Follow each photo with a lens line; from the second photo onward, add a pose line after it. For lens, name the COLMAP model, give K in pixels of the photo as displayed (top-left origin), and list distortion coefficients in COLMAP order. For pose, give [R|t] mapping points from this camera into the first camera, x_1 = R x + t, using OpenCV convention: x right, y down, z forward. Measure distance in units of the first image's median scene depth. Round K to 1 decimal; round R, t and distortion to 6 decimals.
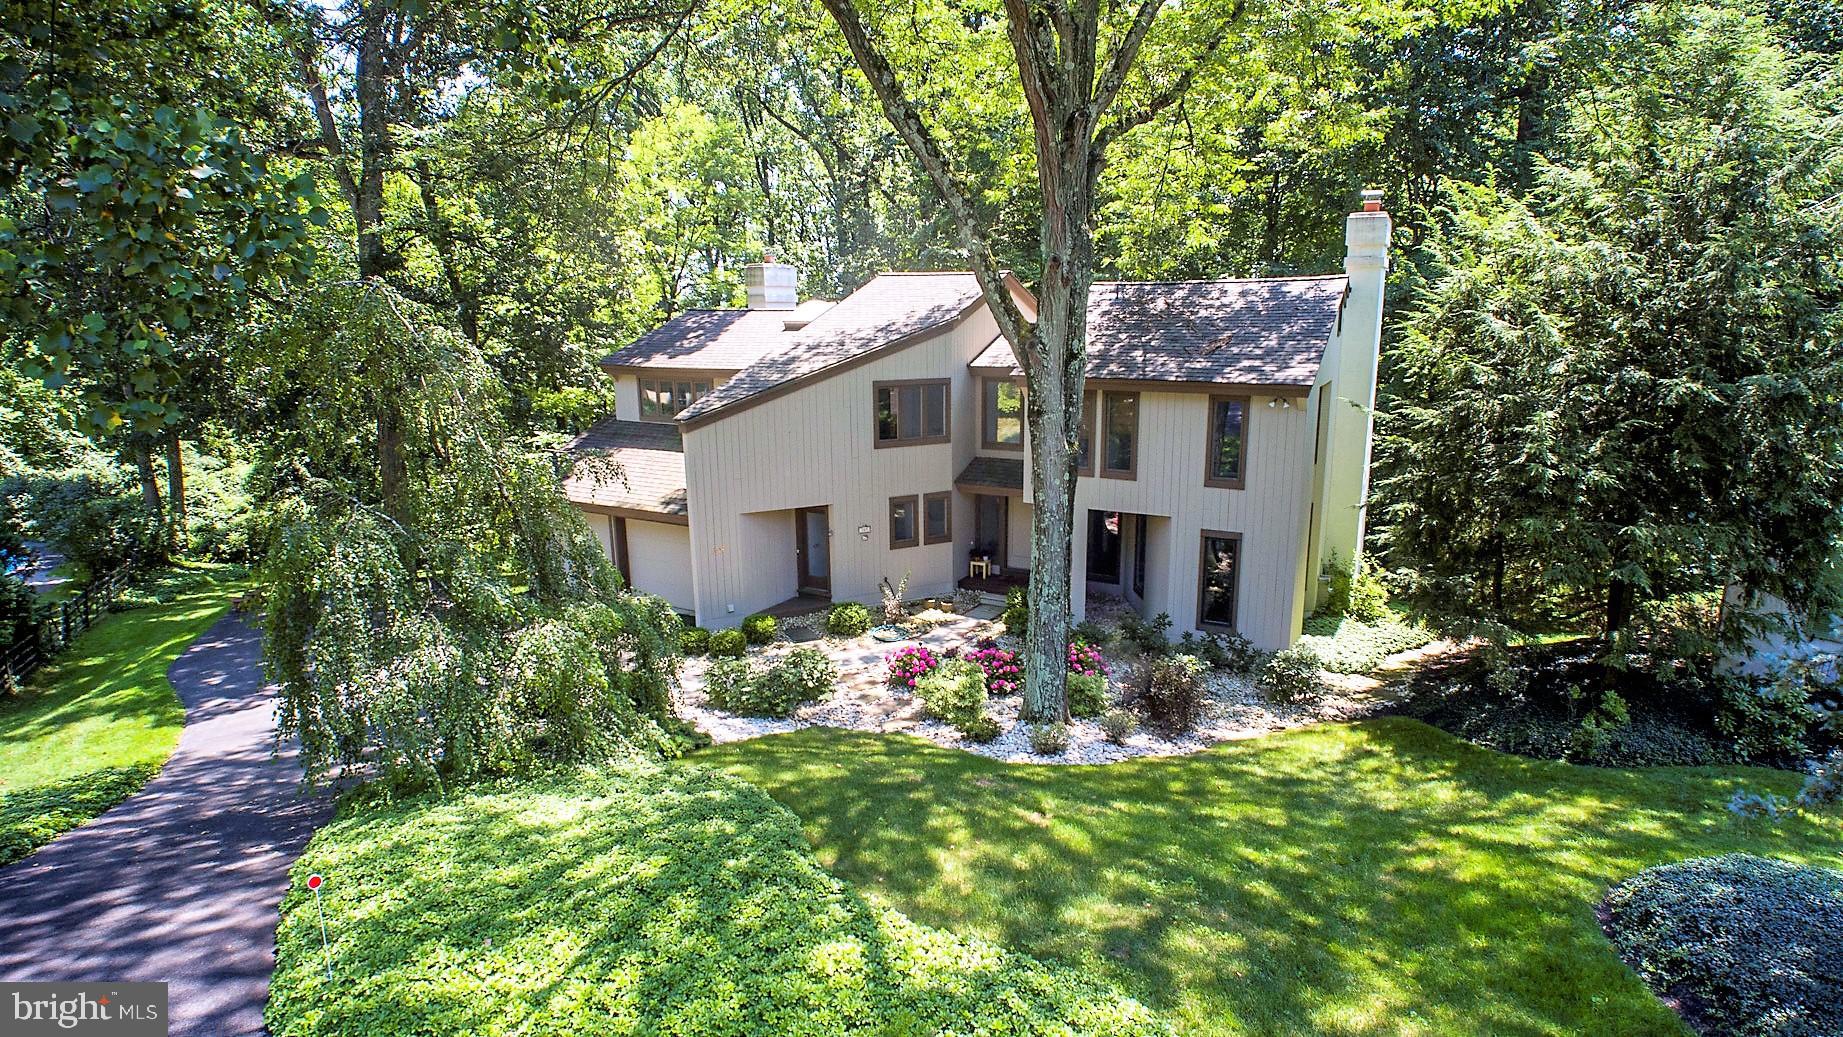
lens RADIAL K [[940.5, 0, 959.1], [0, 940.5, 514.3], [0, 0, 1]] dist [-0.052232, -0.000154]
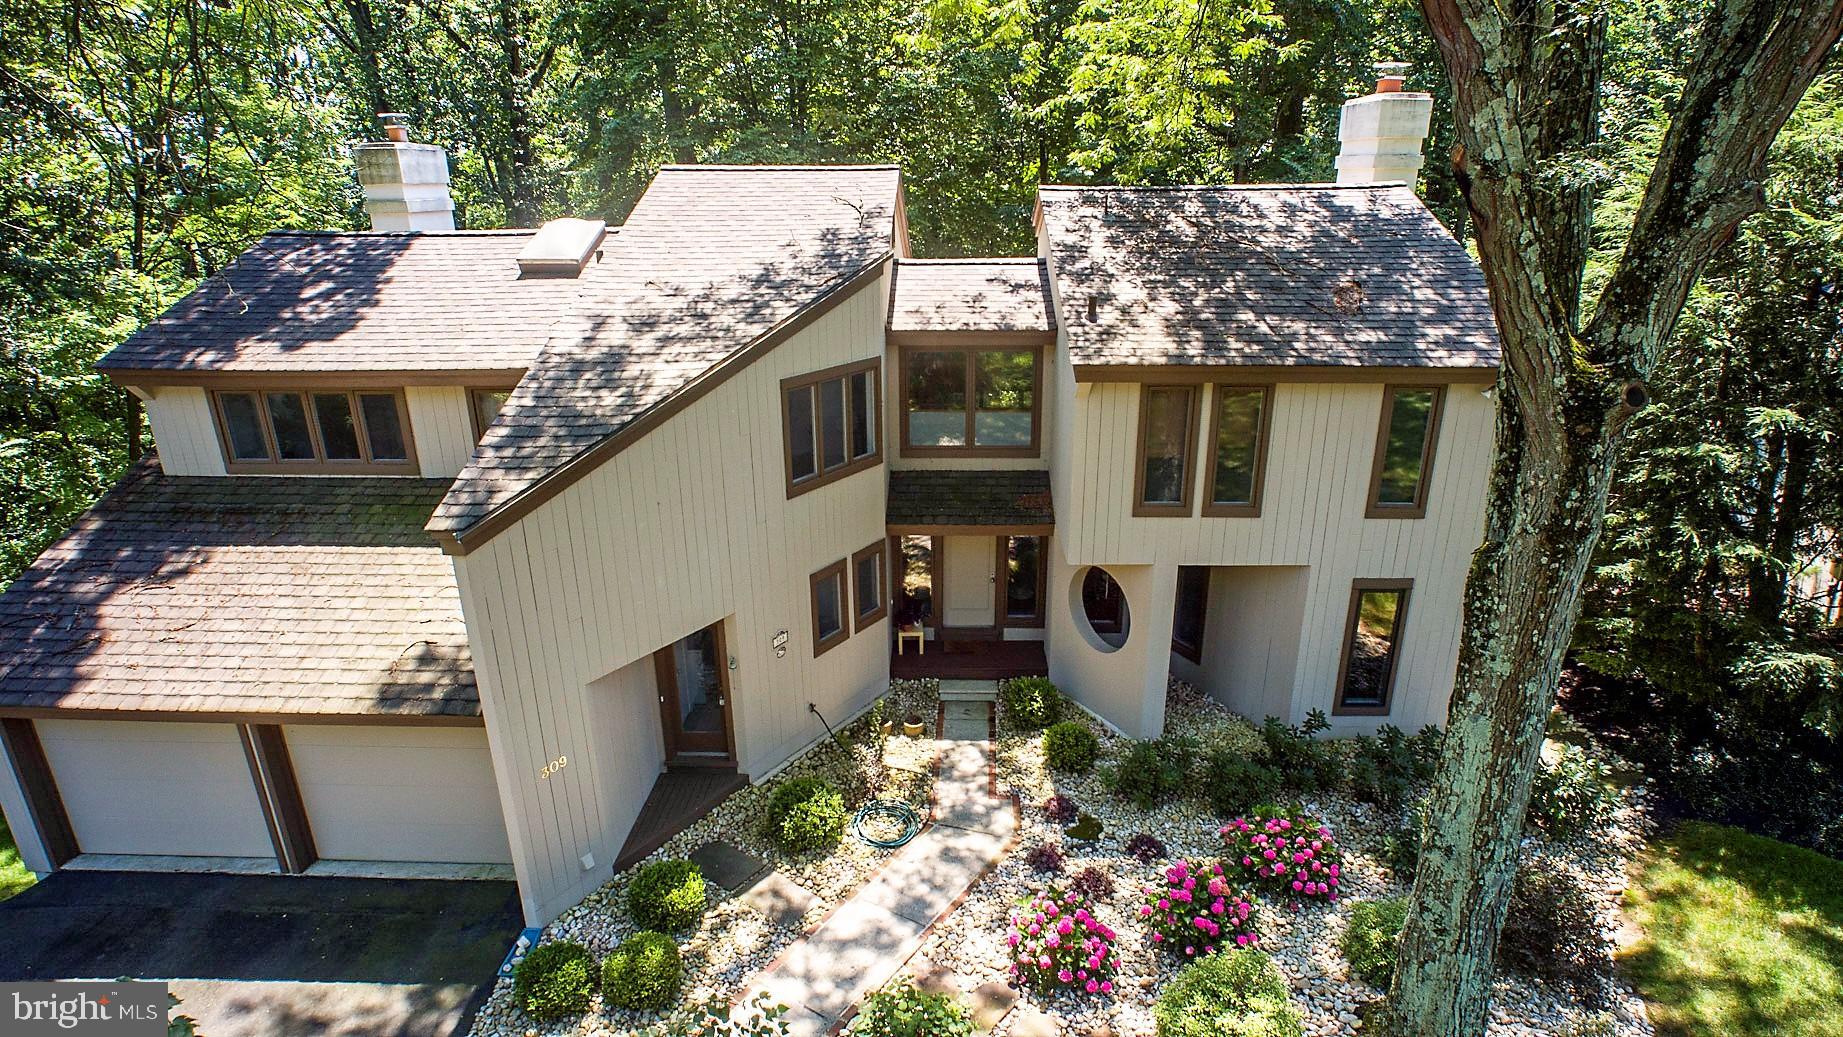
lens RADIAL K [[940.5, 0, 959.1], [0, 940.5, 514.3], [0, 0, 1]] dist [-0.052232, -0.000154]
pose [[0.893366, -0.148969, 0.423918, -0.233775], [0.092463, 0.984200, 0.151001, -0.135342], [-0.439714, -0.095702, 0.893024, 0.458843]]
